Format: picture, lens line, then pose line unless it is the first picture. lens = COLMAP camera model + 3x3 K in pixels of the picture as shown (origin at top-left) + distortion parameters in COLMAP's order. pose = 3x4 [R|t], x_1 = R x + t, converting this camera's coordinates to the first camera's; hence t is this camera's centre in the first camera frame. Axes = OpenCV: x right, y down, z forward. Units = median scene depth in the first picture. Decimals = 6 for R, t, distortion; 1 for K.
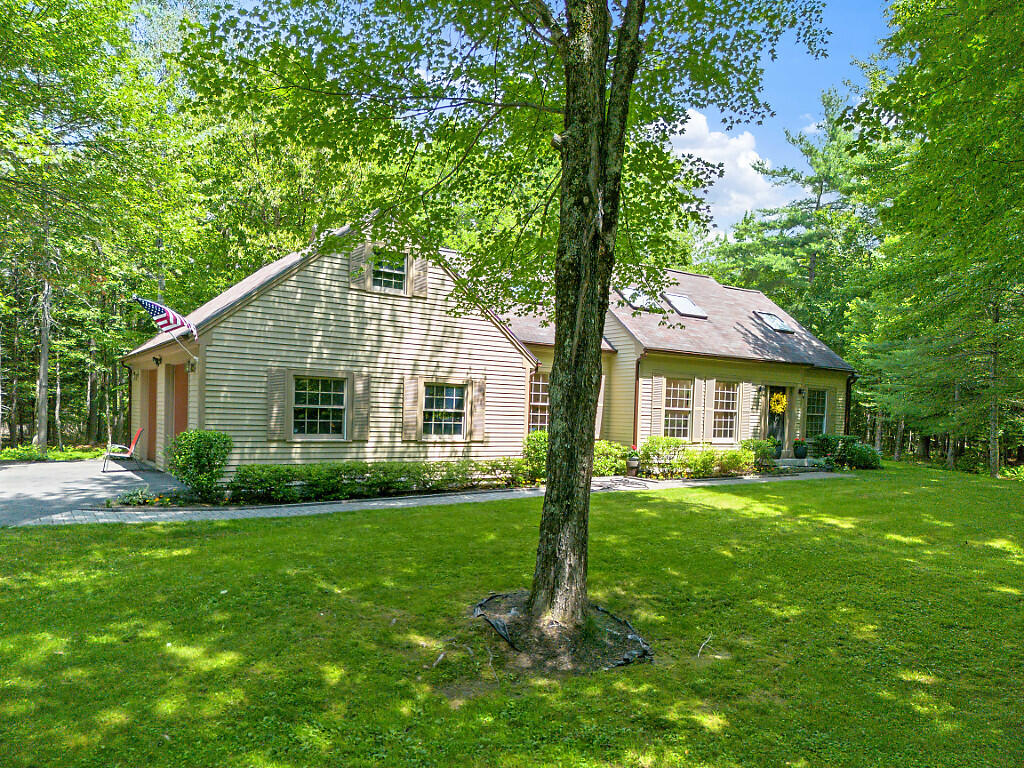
lens RADIAL K [[737.9, 0, 529.1], [0, 737.9, 437.9], [0, 0, 1]] dist [0.069917, 0.000061]
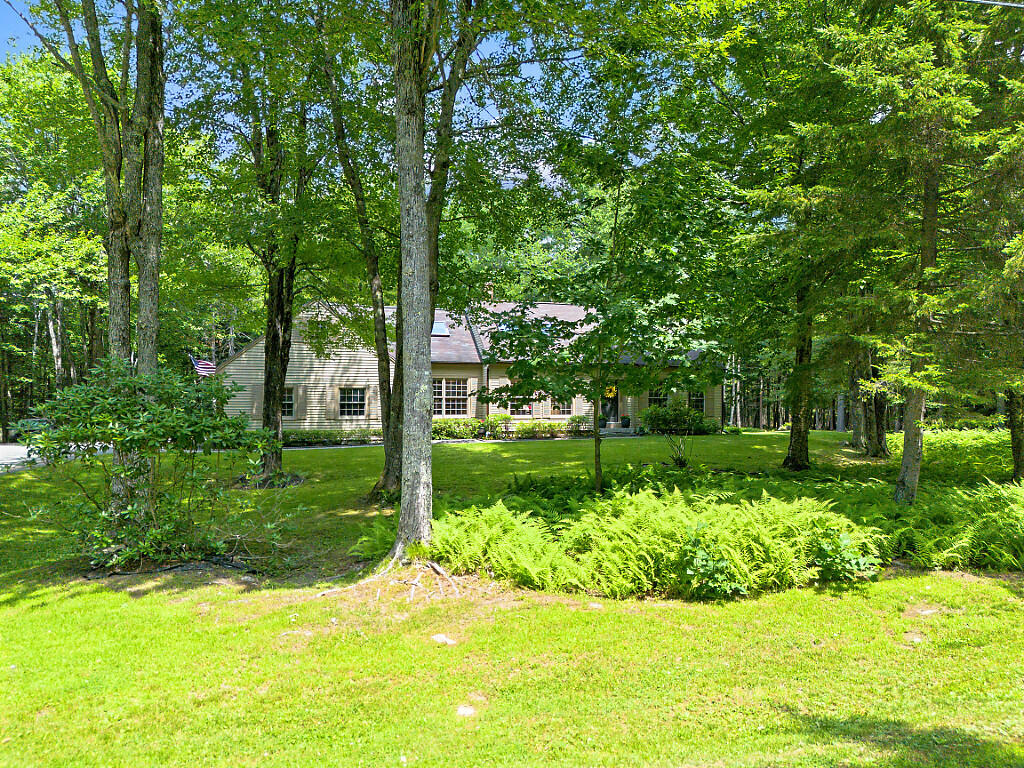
lens RADIAL K [[737.9, 0, 511.9], [0, 737.9, 386.0], [0, 0, 1]] dist [0.069917, 0.000061]
pose [[0.956919, -0.036331, -0.288073, 0.598546], [0.018376, 0.997730, -0.064790, 0.036566], [0.289773, 0.056706, 0.955414, -0.488617]]
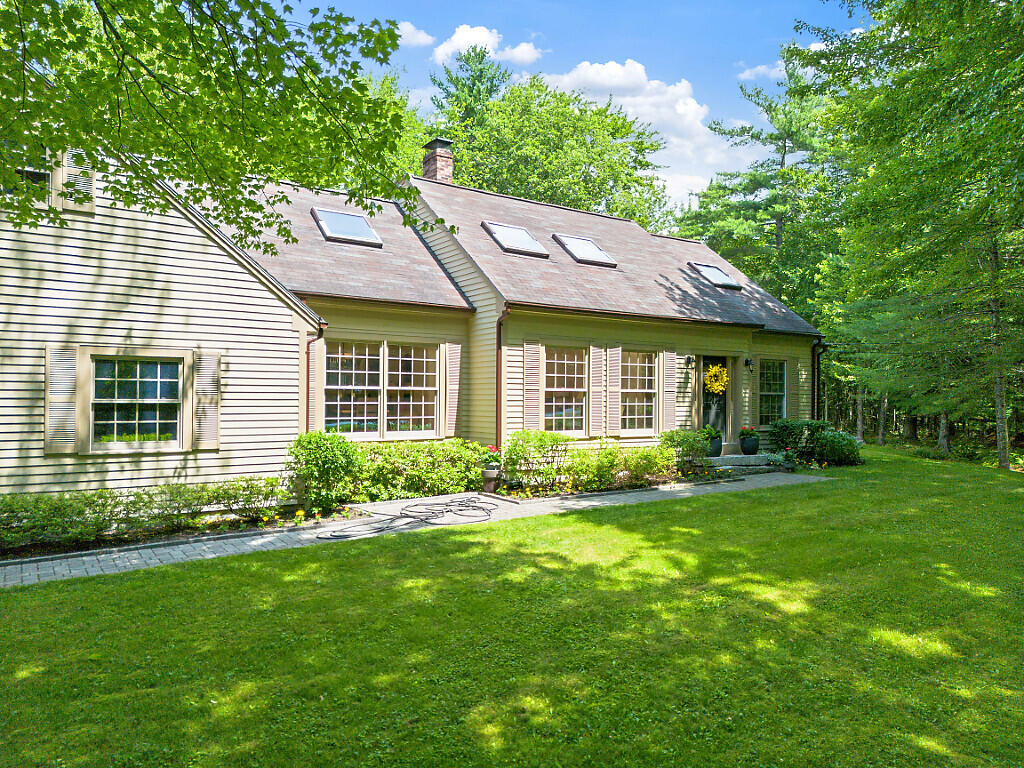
lens RADIAL K [[737.9, 0, 508.4], [0, 737.9, 390.9], [0, 0, 1]] dist [0.069917, 0.000061]
pose [[0.999710, -0.023883, -0.002981, 0.141535], [0.023728, 0.998740, -0.044210, -0.008434], [0.004033, 0.044127, 0.999018, 0.289502]]
